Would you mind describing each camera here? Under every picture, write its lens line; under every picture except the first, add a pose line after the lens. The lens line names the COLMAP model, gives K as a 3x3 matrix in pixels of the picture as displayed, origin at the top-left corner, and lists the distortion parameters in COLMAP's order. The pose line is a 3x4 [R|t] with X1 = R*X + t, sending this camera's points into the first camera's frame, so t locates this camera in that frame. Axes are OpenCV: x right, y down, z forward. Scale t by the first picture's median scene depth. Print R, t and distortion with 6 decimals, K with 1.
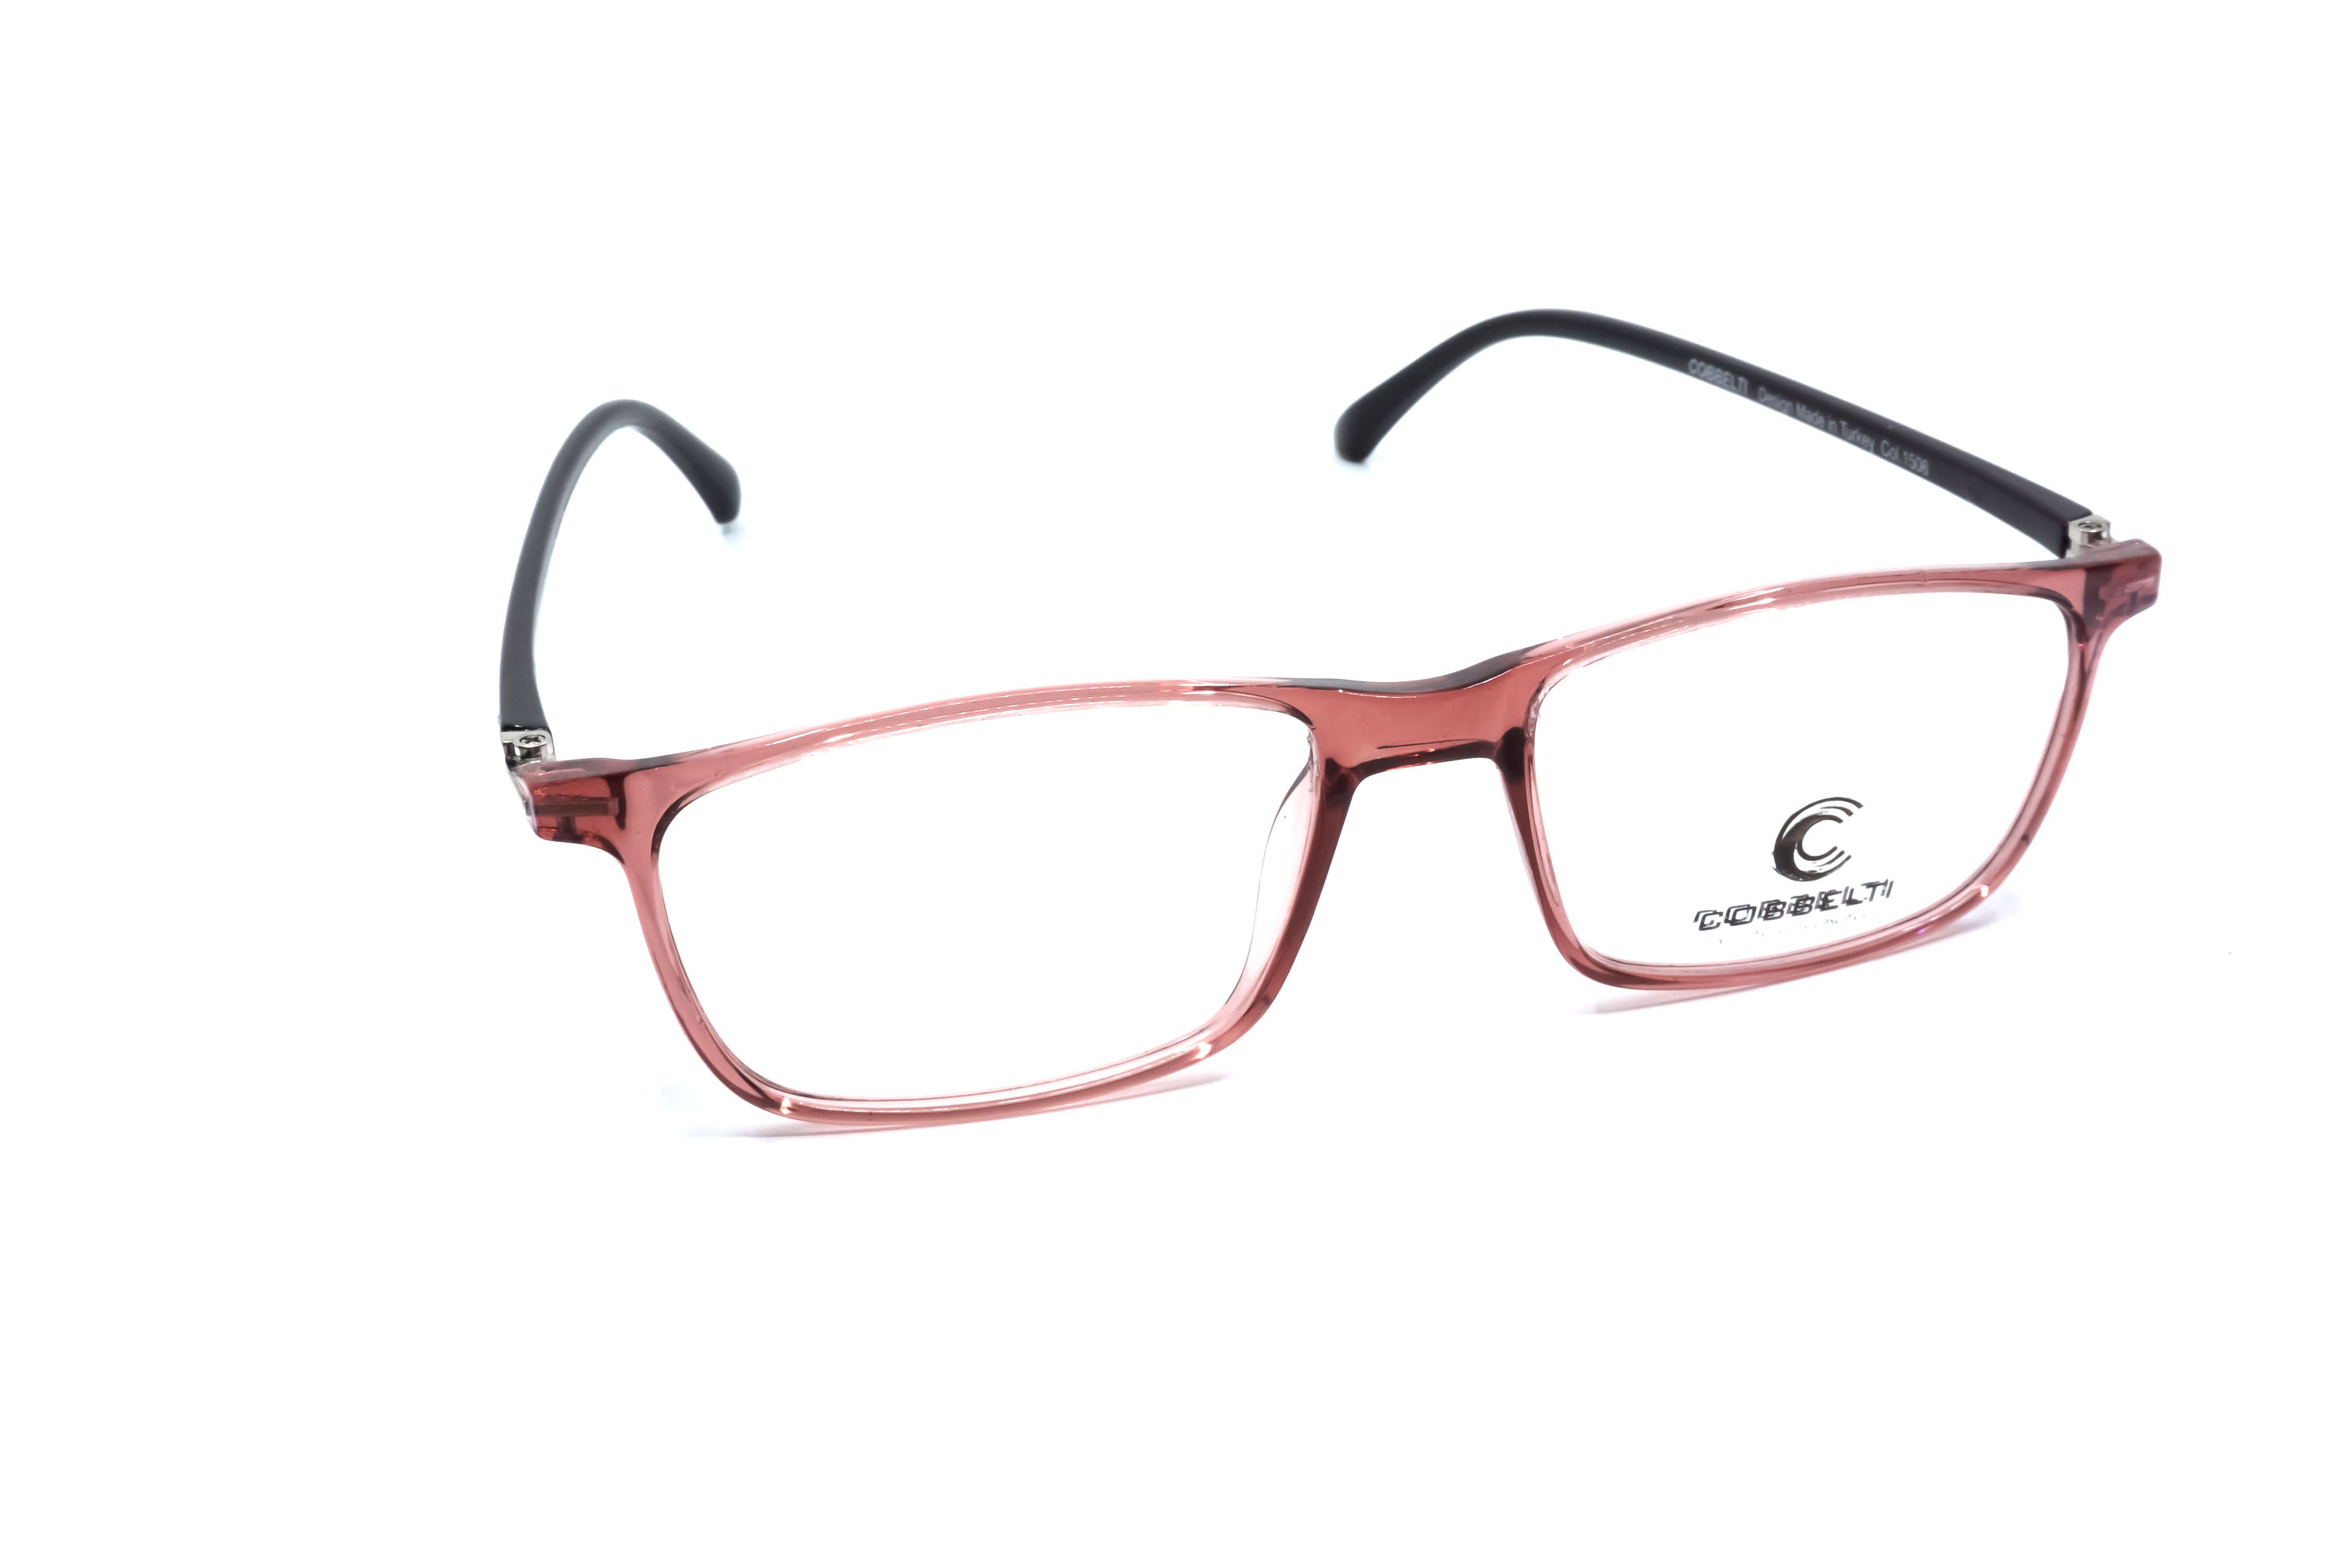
lens RADIAL K [[2565.8, 0, 1176.0], [0, 2565.8, 784.0], [0, 0, 1]] dist [-0.009655, -0.003163]
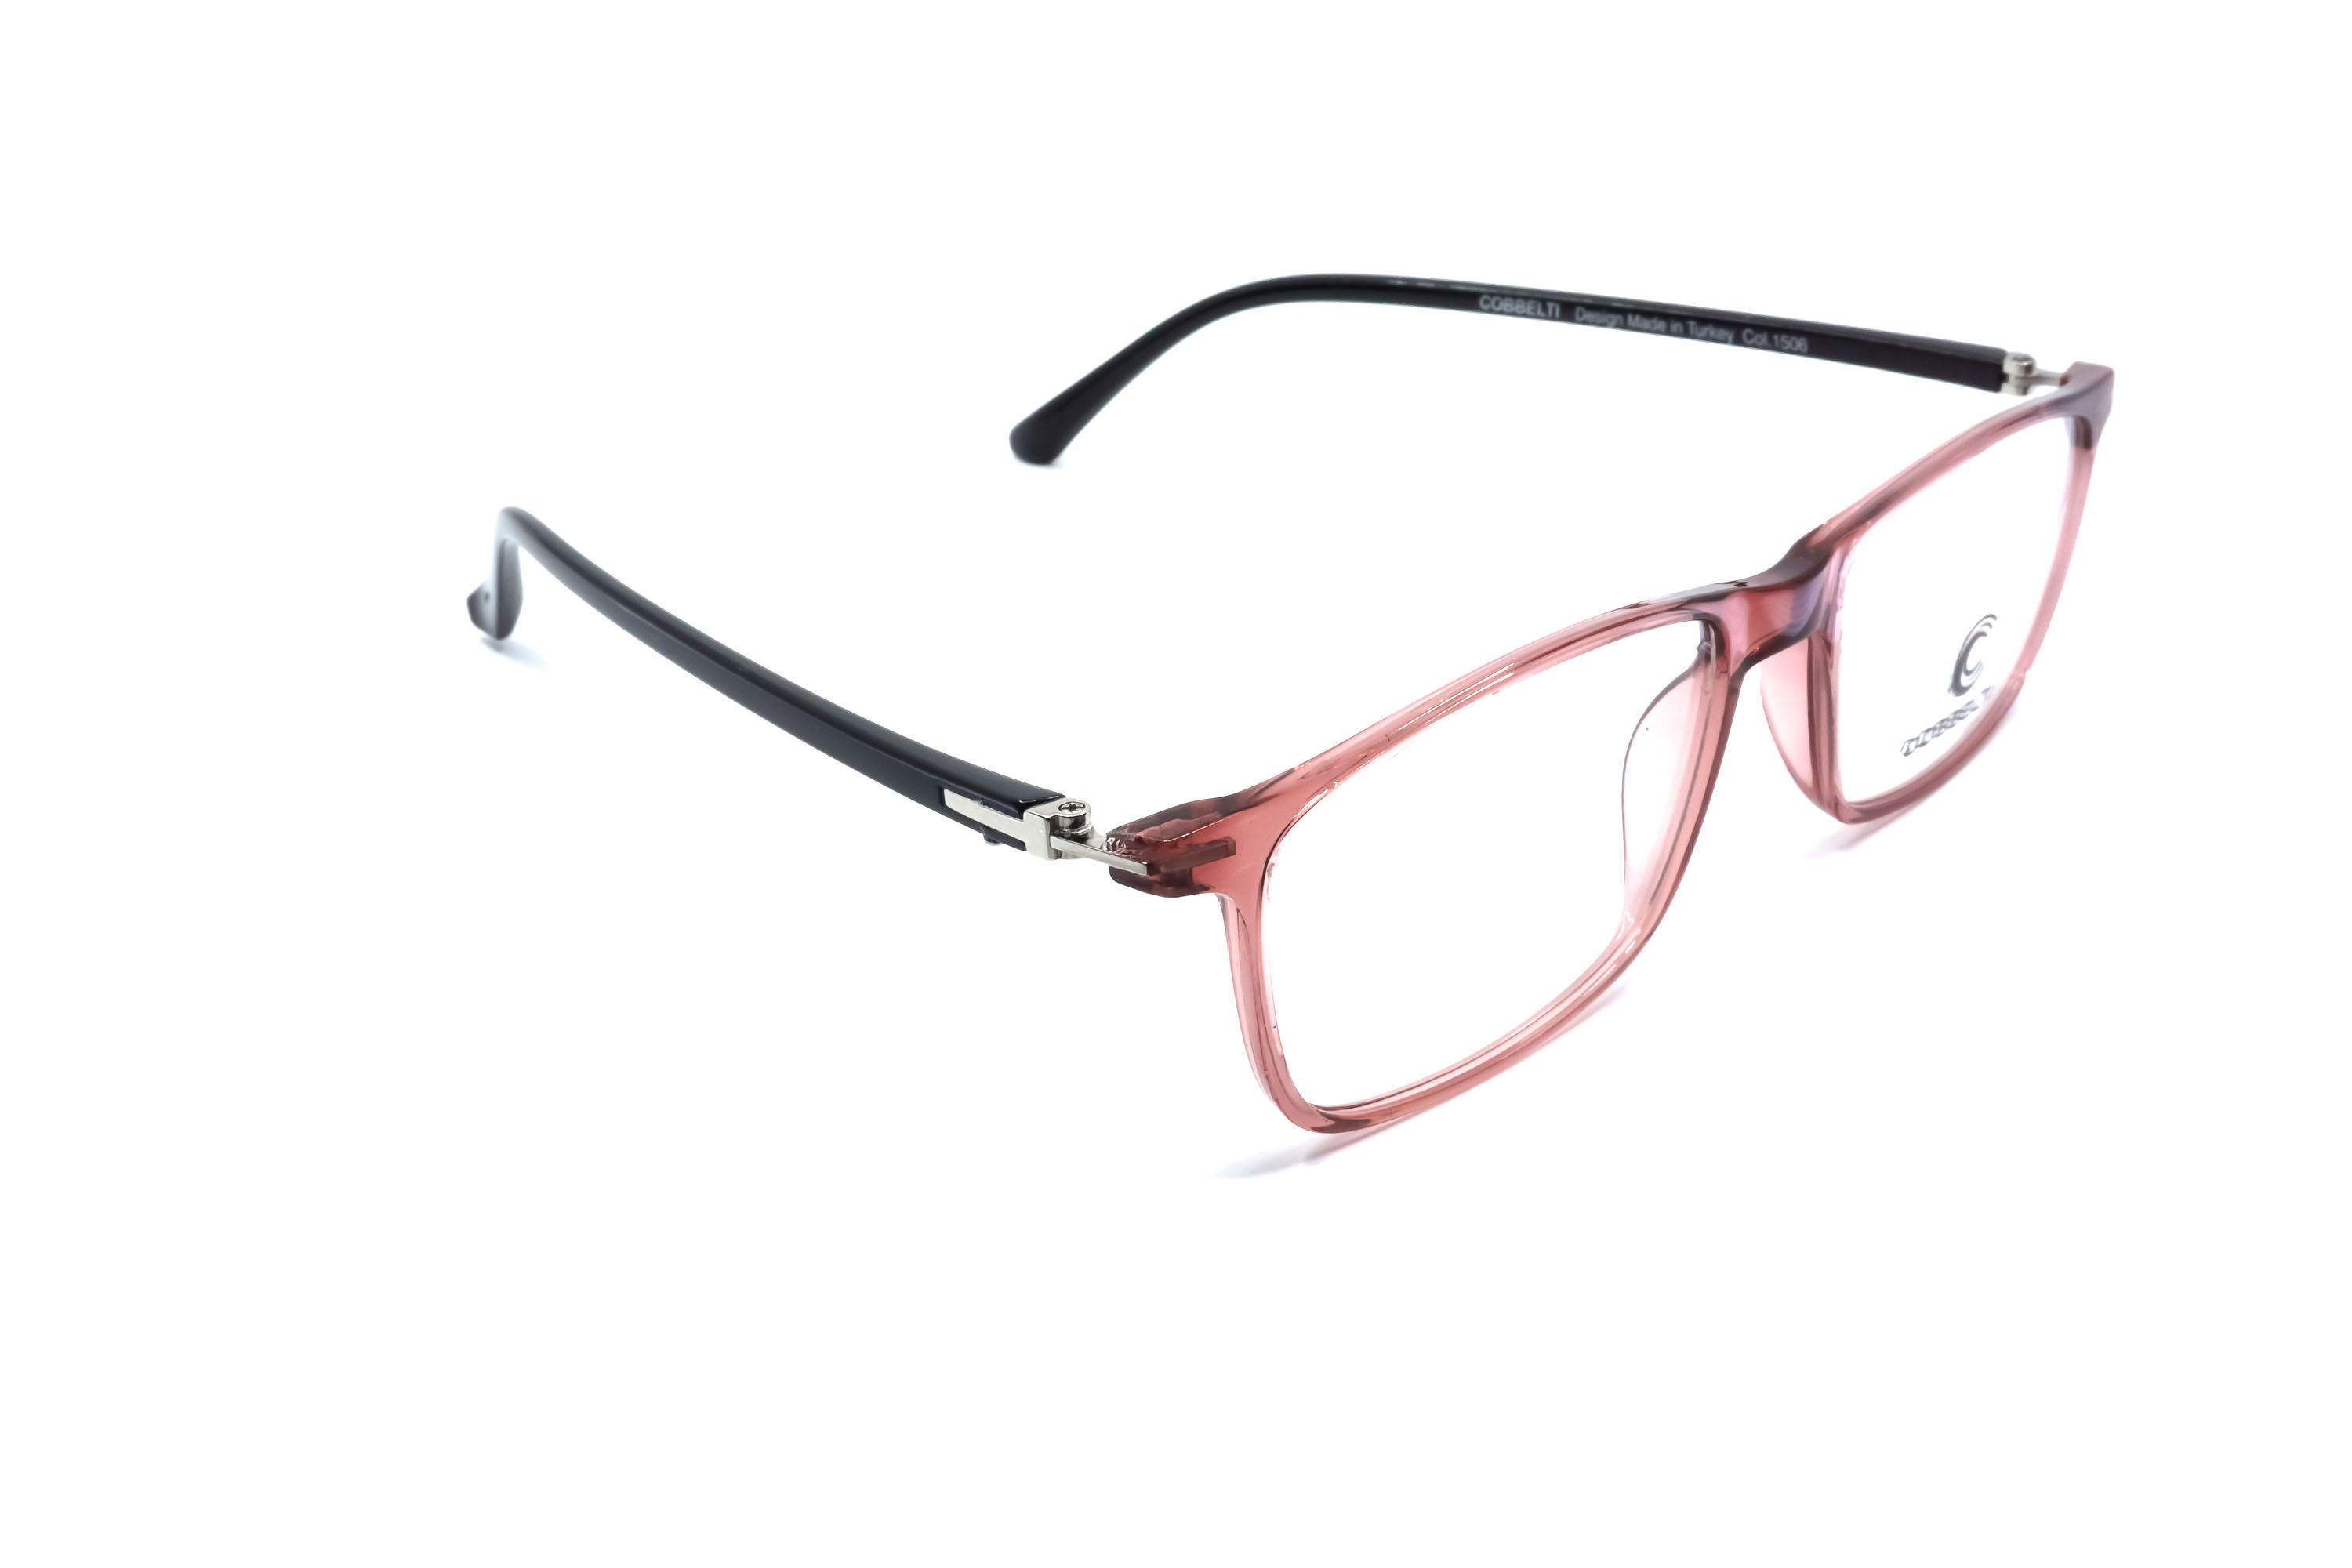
lens RADIAL K [[2565.8, 0, 1176.0], [0, 2565.8, 784.0], [0, 0, 1]] dist [-0.009655, -0.003163]
pose [[0.871558, -0.224169, 0.436044, -0.562997], [0.232816, 0.971915, 0.034309, -0.044202], [-0.431489, 0.071616, 0.899271, 0.130902]]
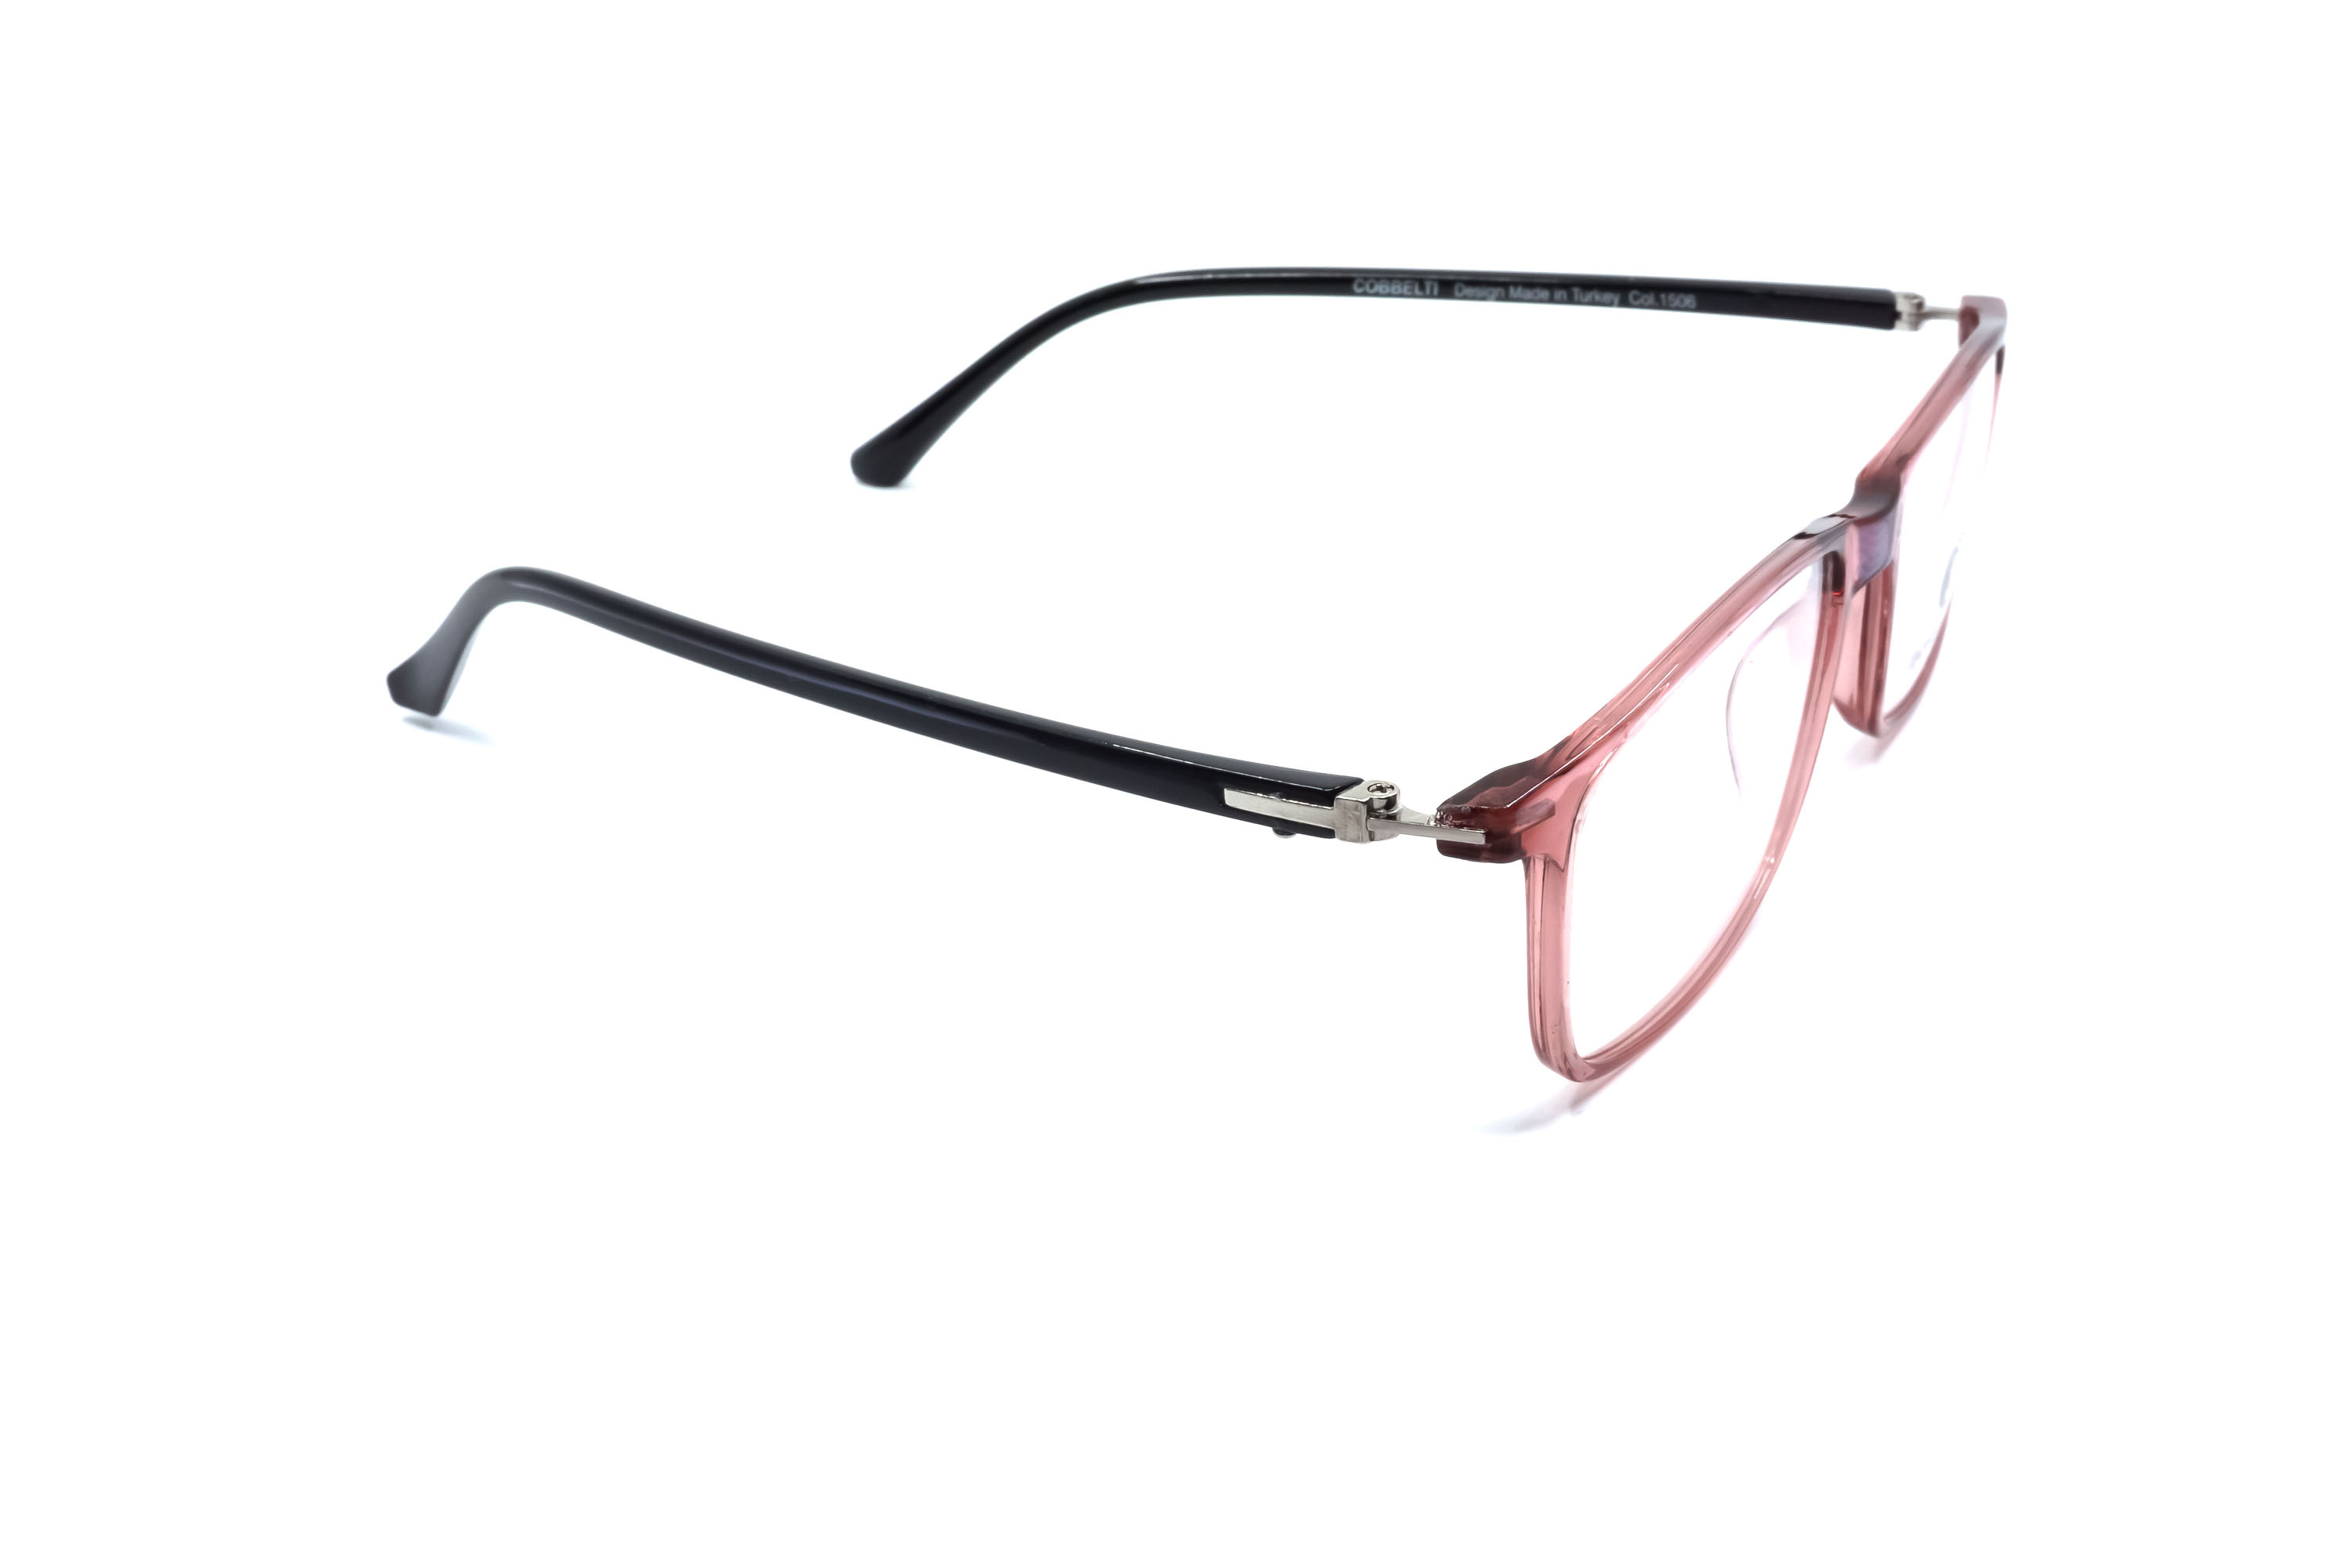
lens RADIAL K [[2565.8, 0, 1176.0], [0, 2565.8, 784.0], [0, 0, 1]] dist [-0.009655, -0.003163]
pose [[0.721202, -0.314945, 0.616991, -0.797916], [0.332306, 0.938793, 0.090777, -0.116240], [-0.607817, 0.139561, 0.781717, 0.278558]]
